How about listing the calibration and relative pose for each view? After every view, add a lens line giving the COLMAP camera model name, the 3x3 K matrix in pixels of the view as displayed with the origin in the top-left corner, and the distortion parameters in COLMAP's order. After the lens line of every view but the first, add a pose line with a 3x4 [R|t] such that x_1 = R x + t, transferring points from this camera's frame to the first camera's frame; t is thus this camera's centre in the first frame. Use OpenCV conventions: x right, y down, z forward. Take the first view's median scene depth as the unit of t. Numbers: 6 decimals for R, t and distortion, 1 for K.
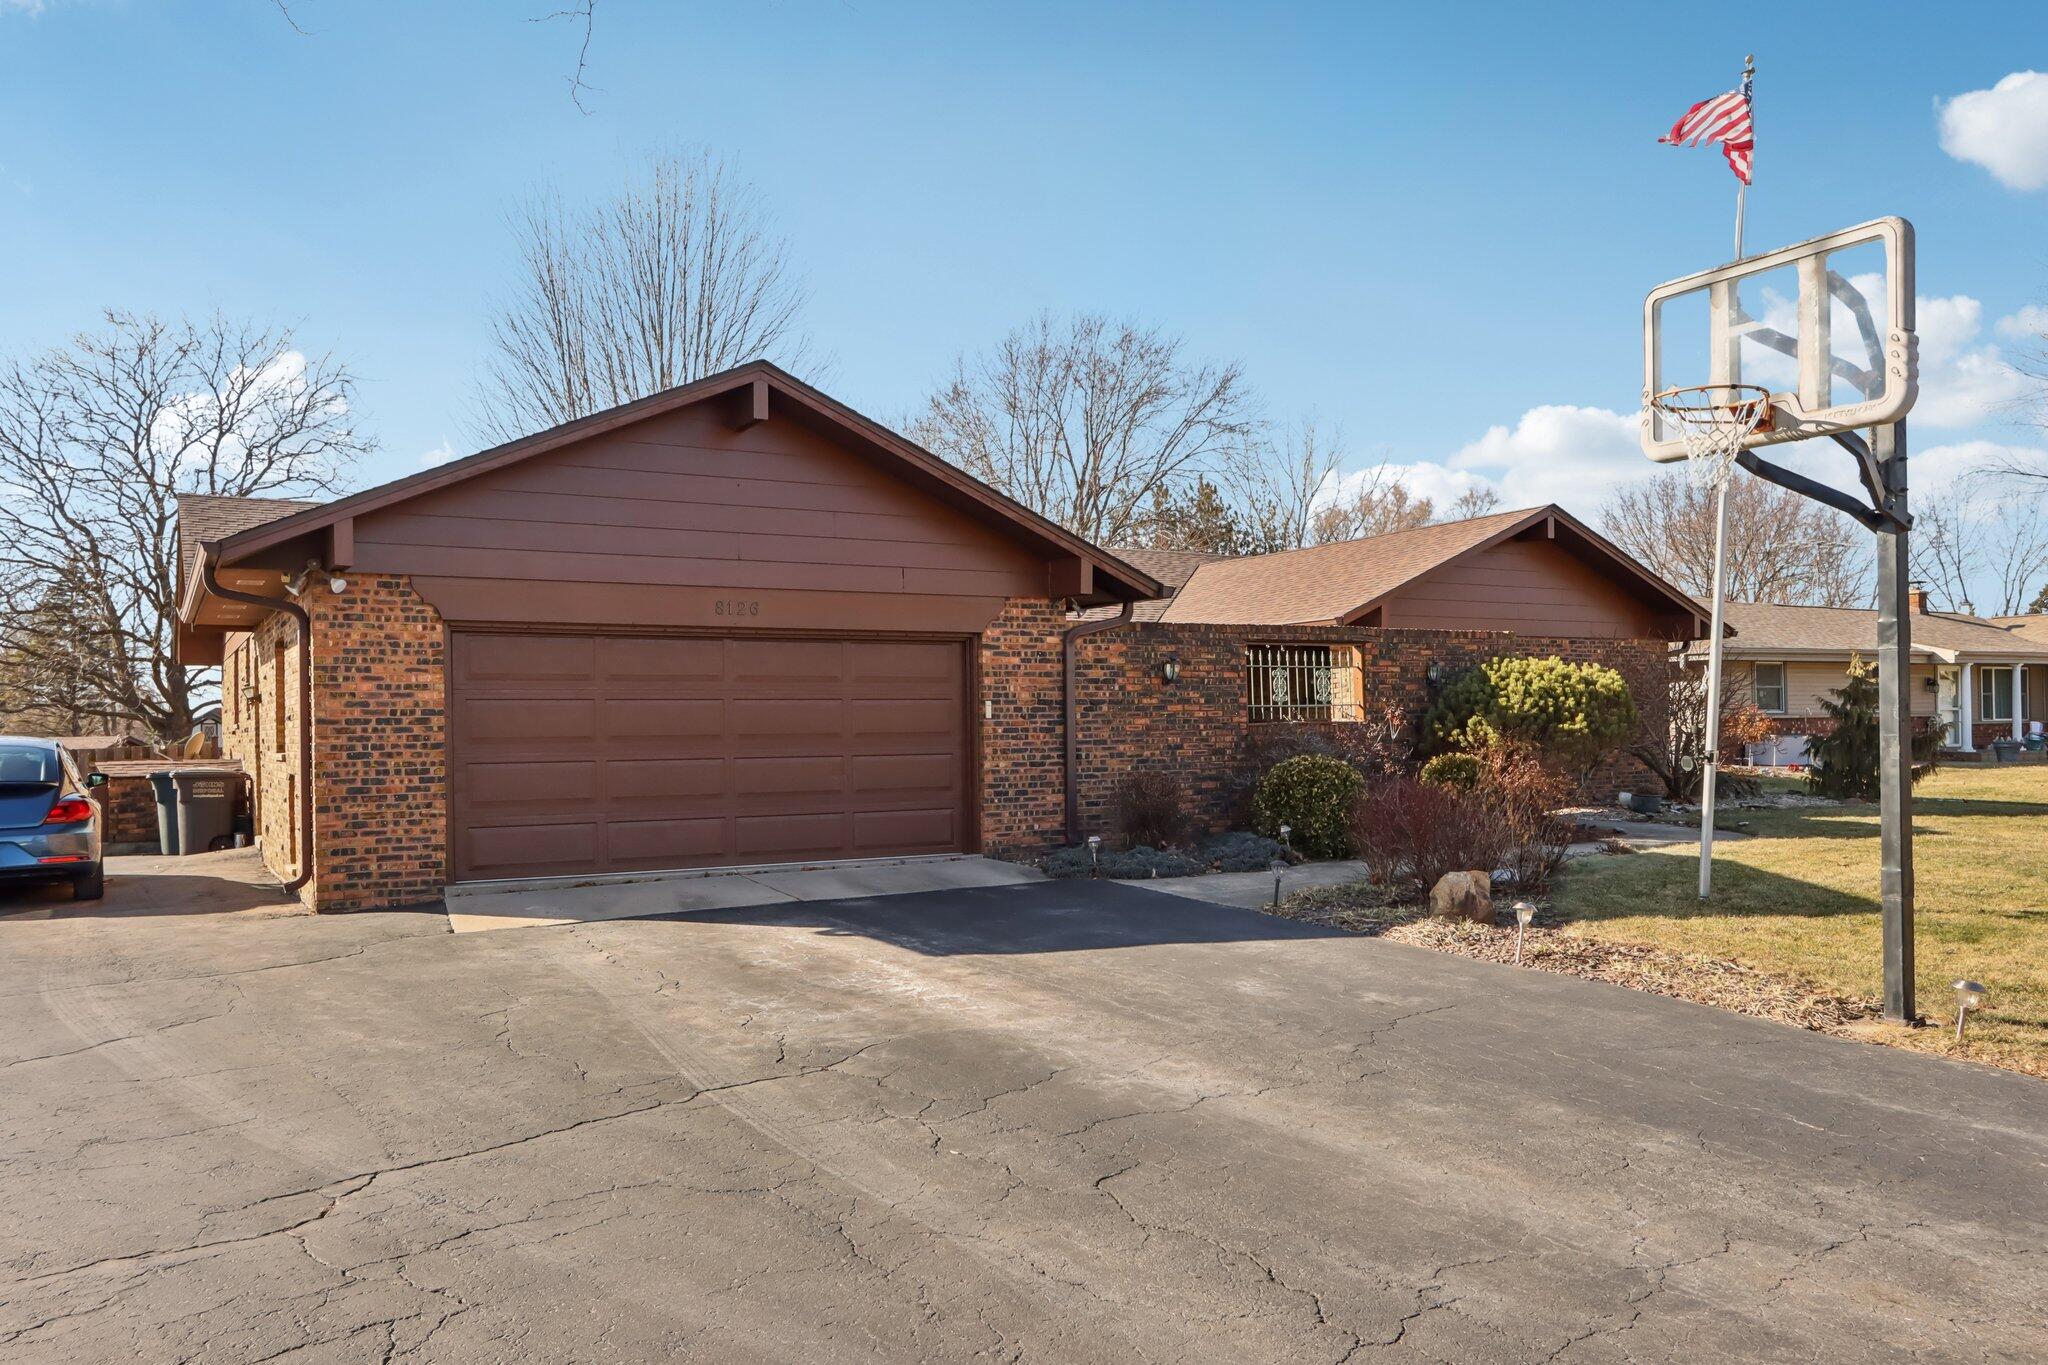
lens RADIAL K [[1517.4, 0, 1024.2], [0, 1517.4, 688.4], [0, 0, 1]] dist [-0.011862, -0.000937]
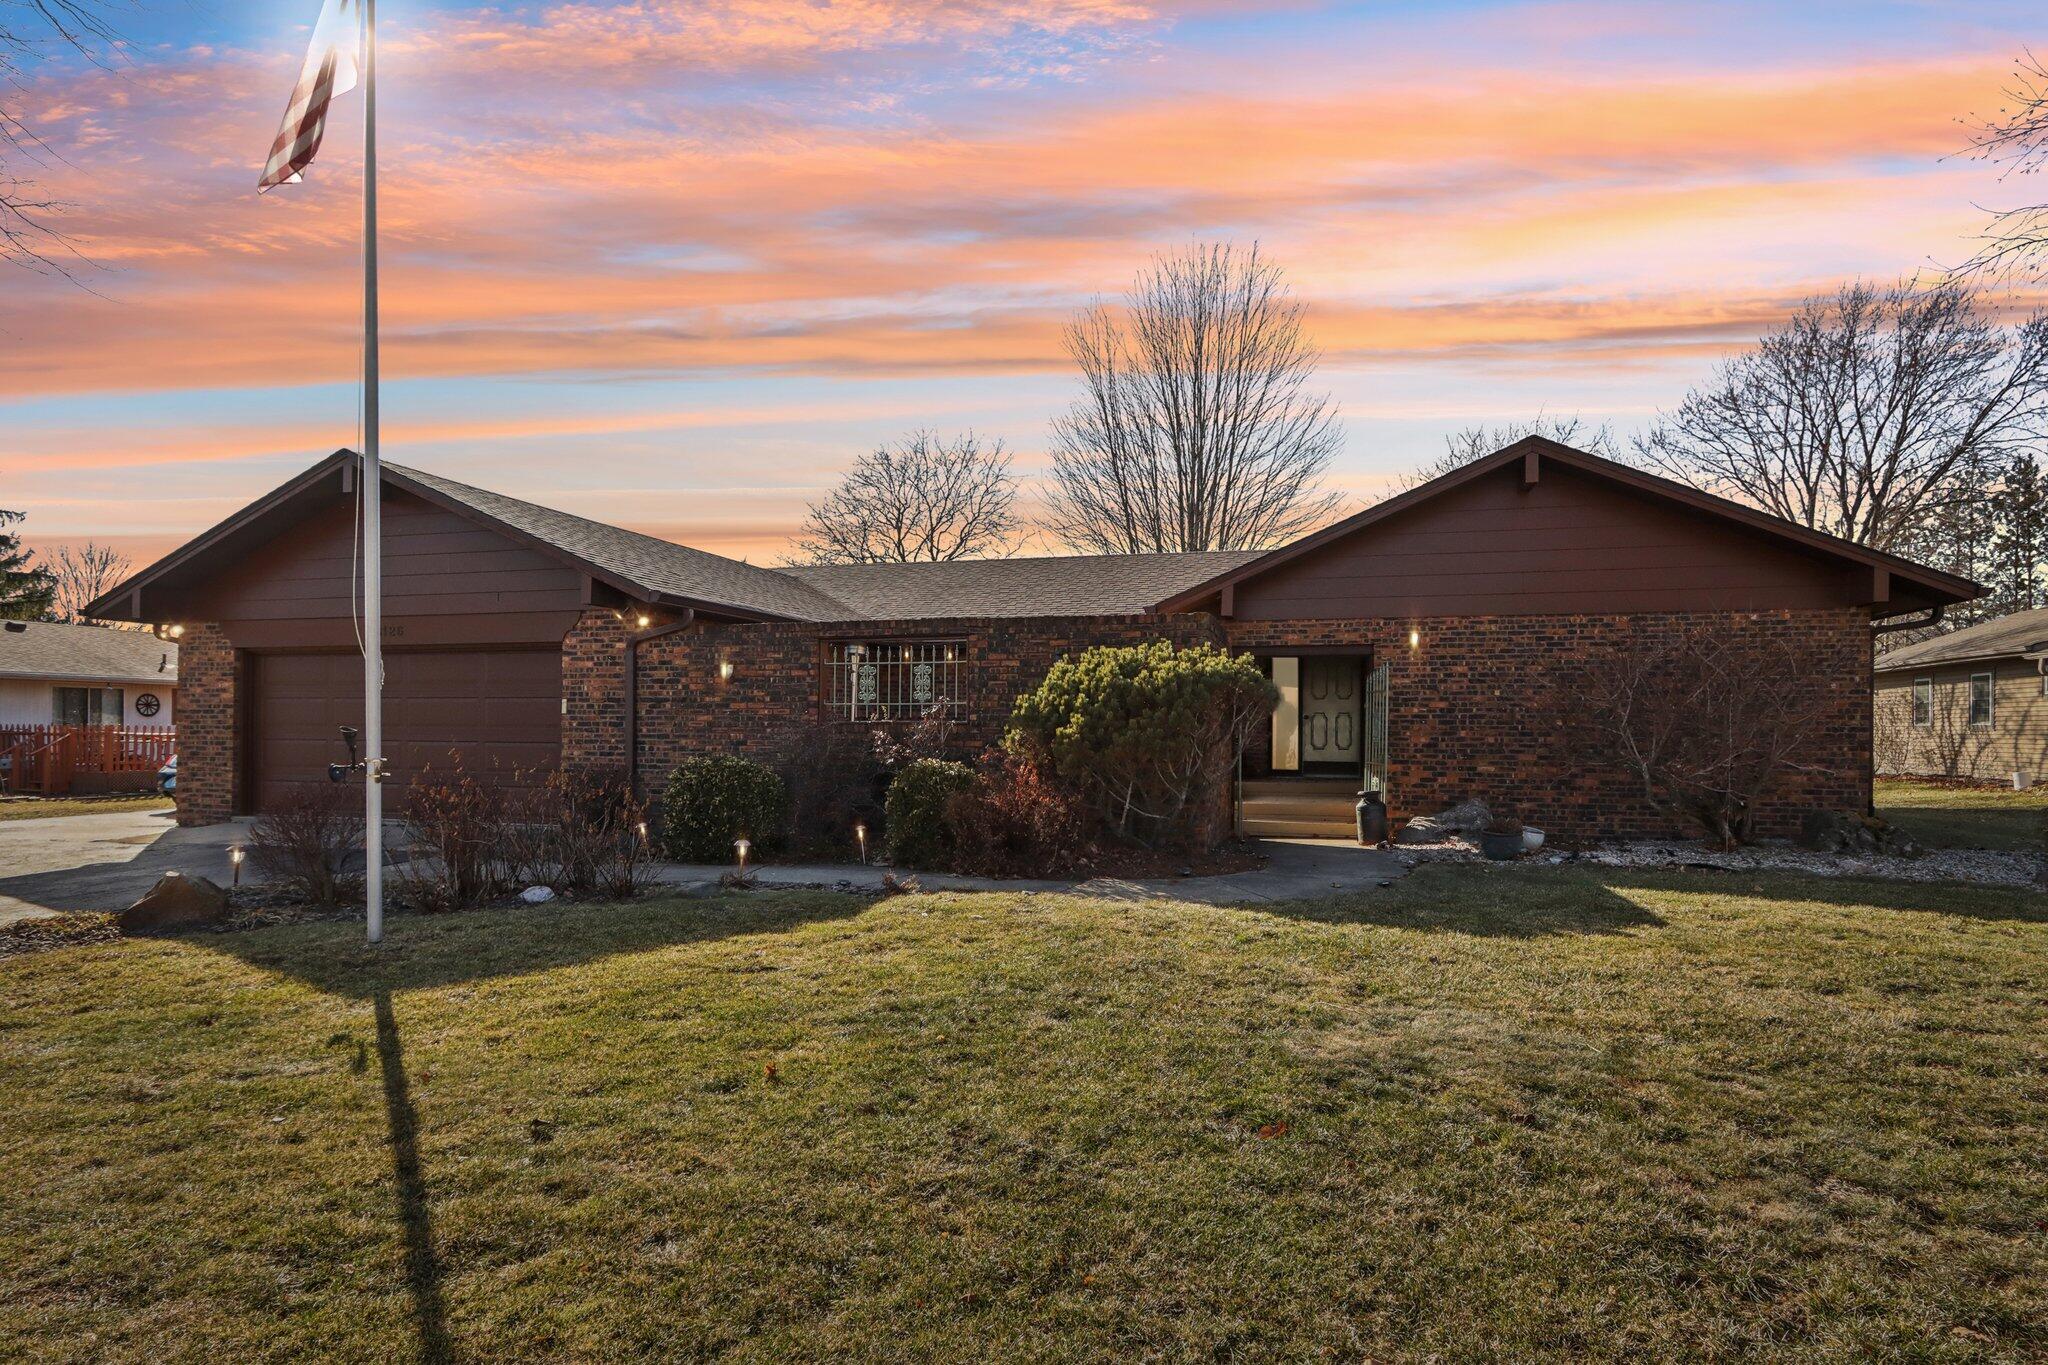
lens RADIAL K [[1000.7, 0, 1024.0], [0, 1000.7, 687.7], [0, 0, 1]] dist [0.014202, 0.000101]
pose [[0.697340, -0.011161, -0.716654, 0.748095], [0.003874, 0.999923, -0.011803, 0.009630], [0.716730, 0.005454, 0.697329, 0.673495]]
